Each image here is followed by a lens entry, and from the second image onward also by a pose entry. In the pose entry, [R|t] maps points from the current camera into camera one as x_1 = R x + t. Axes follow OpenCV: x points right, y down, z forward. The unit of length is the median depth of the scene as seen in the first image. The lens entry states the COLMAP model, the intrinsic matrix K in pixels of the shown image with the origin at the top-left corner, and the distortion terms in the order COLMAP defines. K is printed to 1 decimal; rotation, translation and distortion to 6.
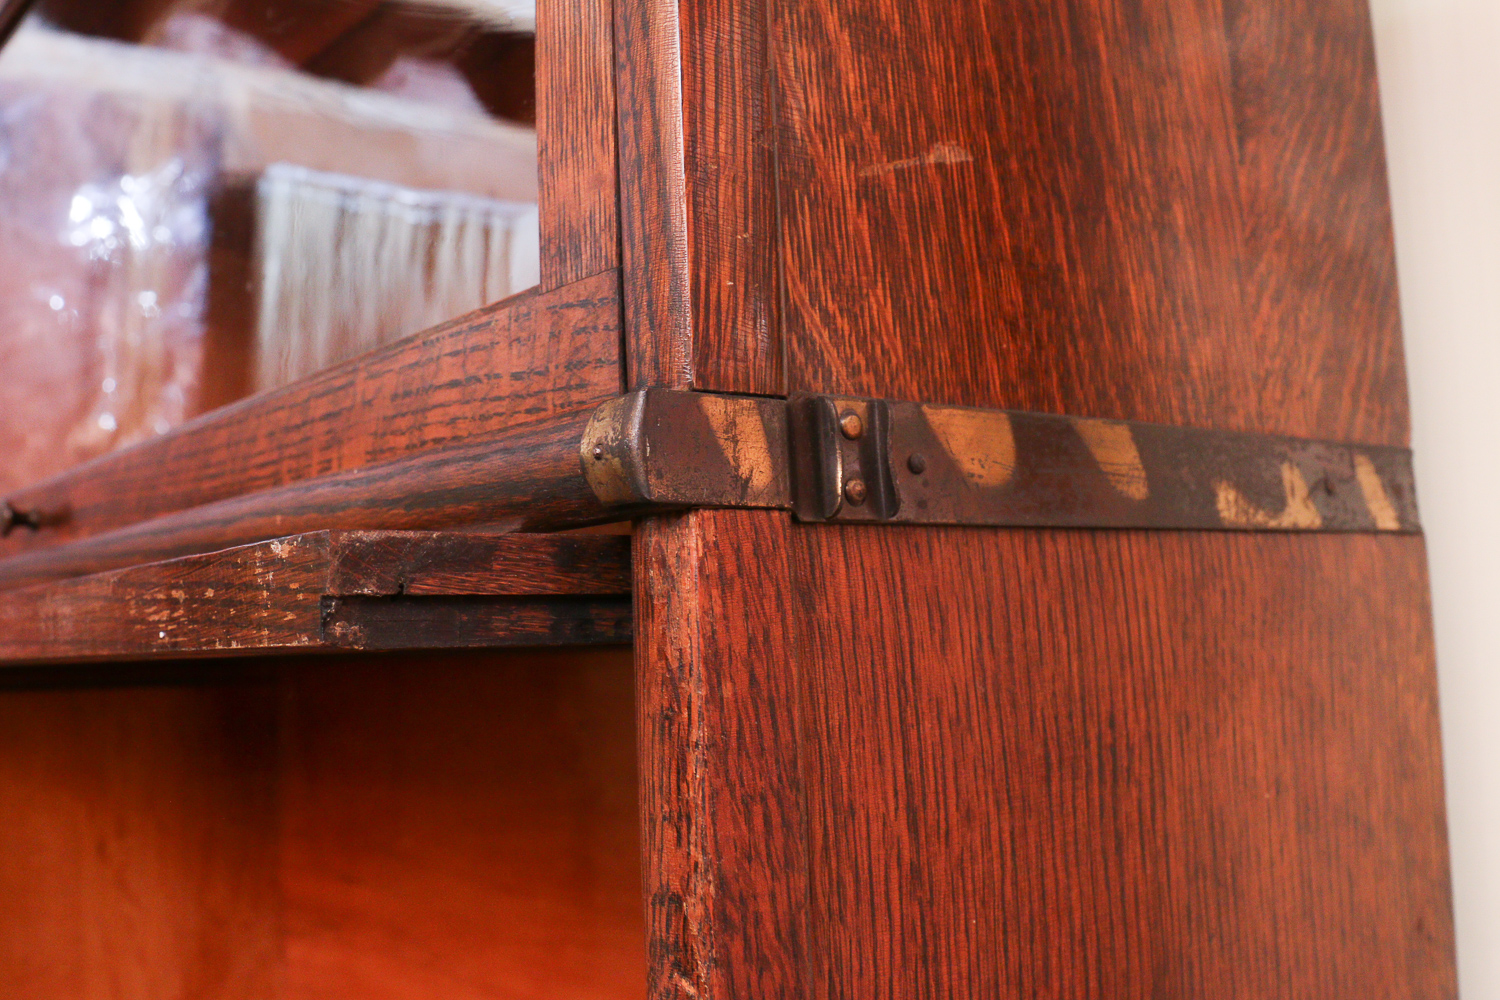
lens RADIAL K [[1606.8, 0, 744.3], [0, 1606.8, 499.3], [0, 0, 1]] dist [-0.092657, 0.000000]
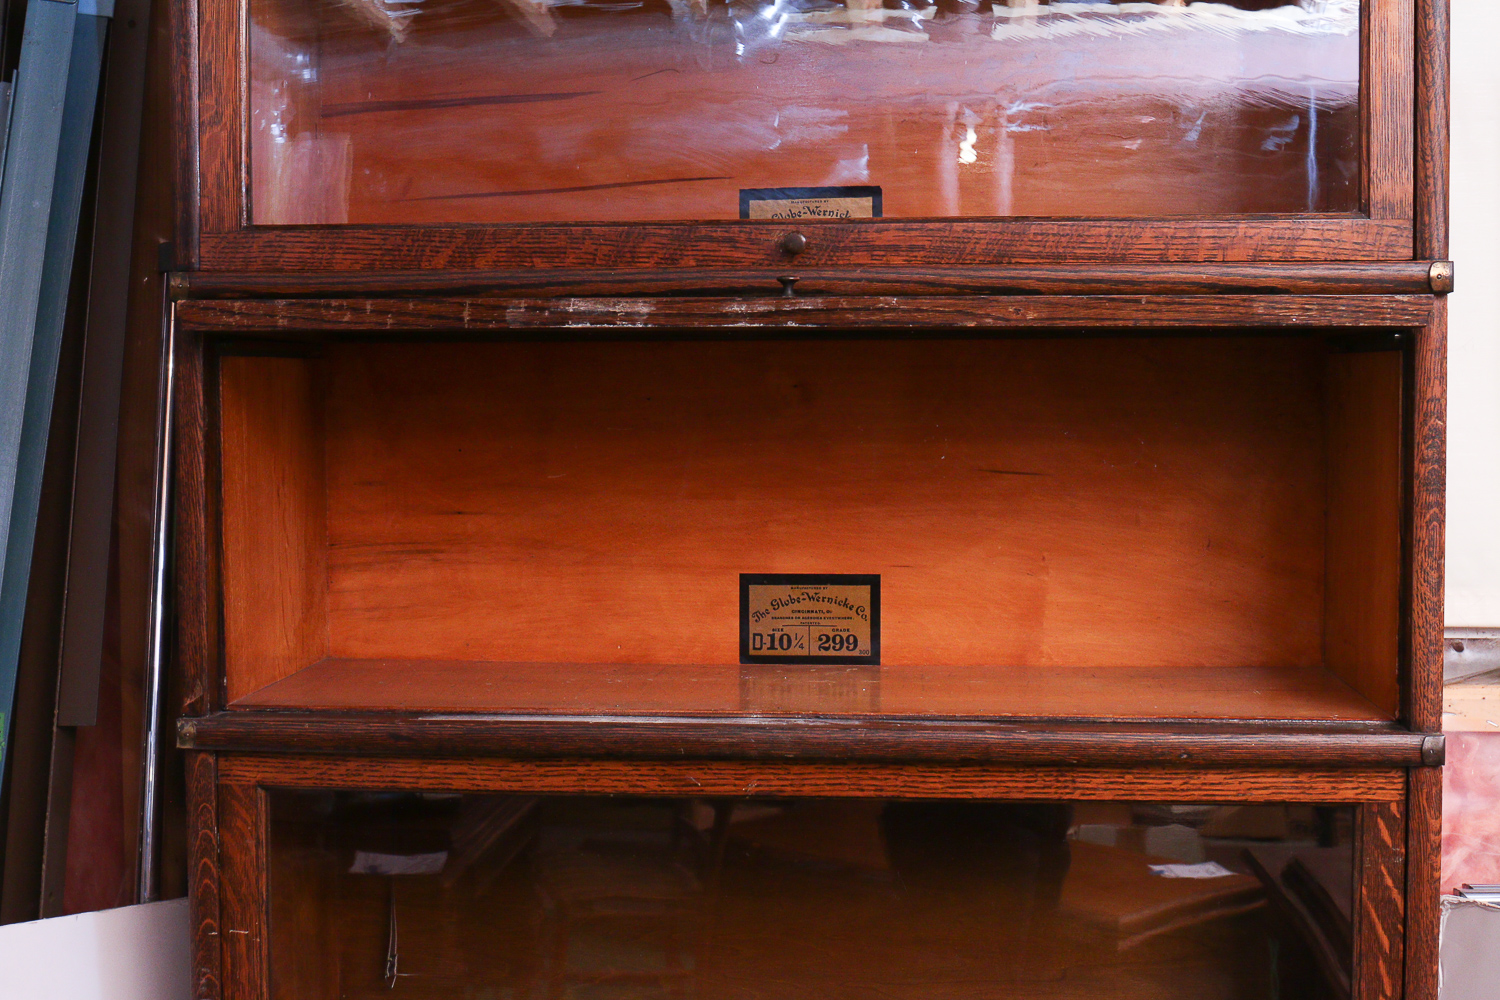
lens RADIAL K [[2075.8, 0, 749.5], [0, 2075.8, 503.8], [0, 0, 1]] dist [-0.074103, 0.000000]
pose [[0.685948, -0.006272, 0.727624, -4.104911], [-0.089745, 0.991599, 0.093152, 0.167908], [-0.722095, -0.129198, 0.679622, -0.994599]]
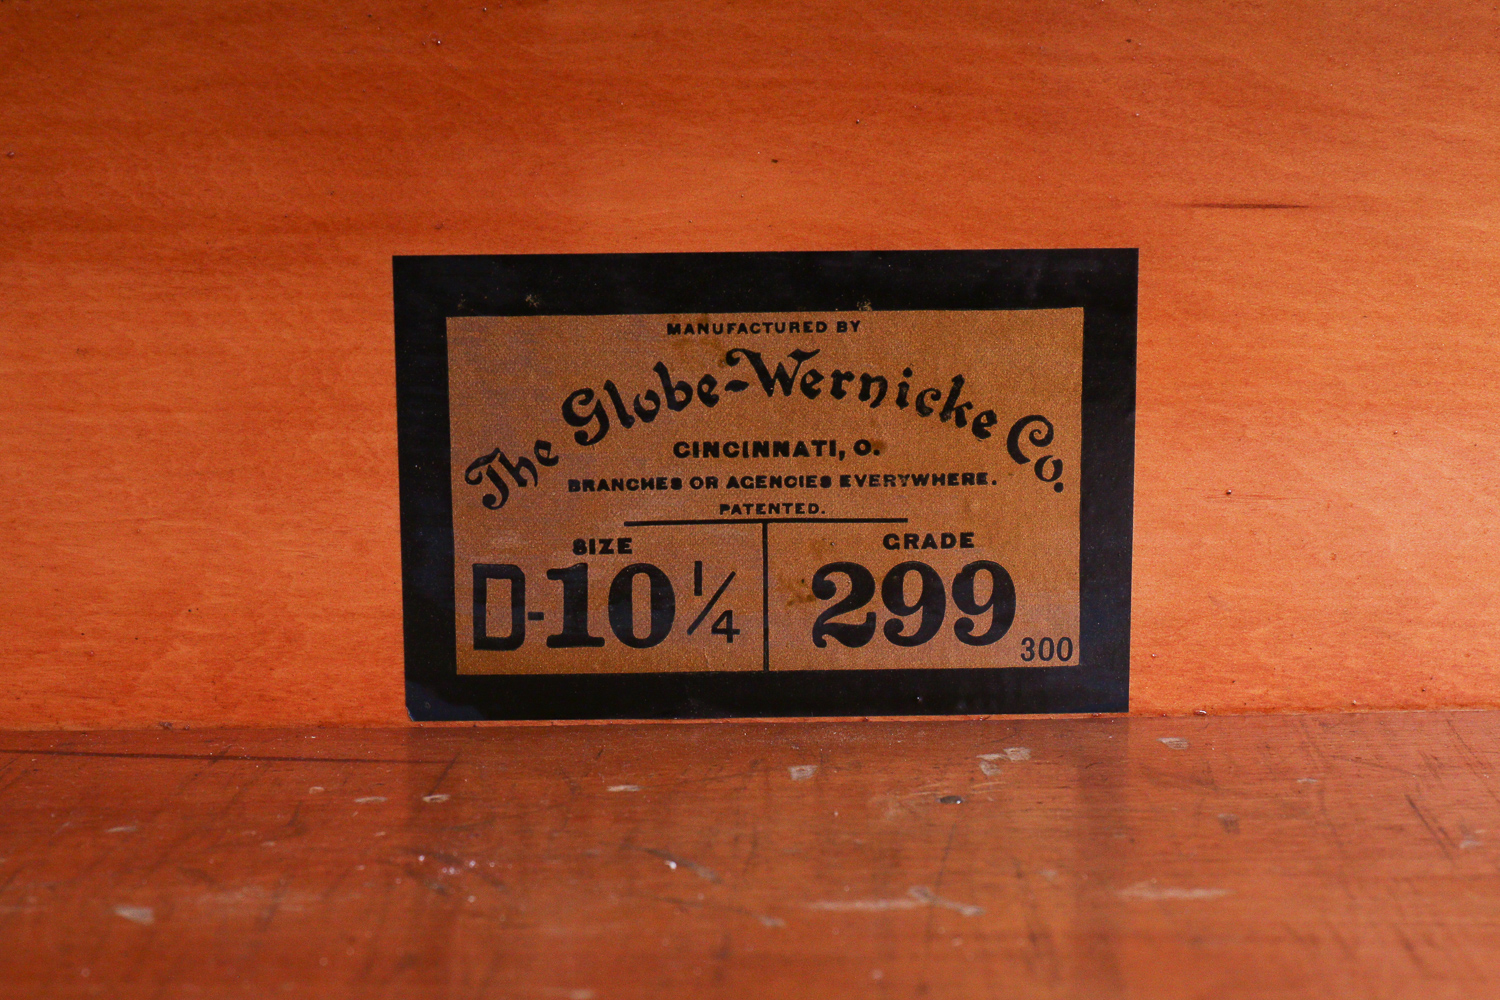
lens RADIAL K [[3166.3, 0, 741.4], [0, 3166.3, 500.1], [0, 0, 1]] dist [0.078273, 0.000000]
pose [[0.632175, -0.126773, 0.764384, -1.382327], [-0.083496, 0.969634, 0.229868, 0.583253], [-0.770314, -0.209140, 0.602393, 1.493775]]
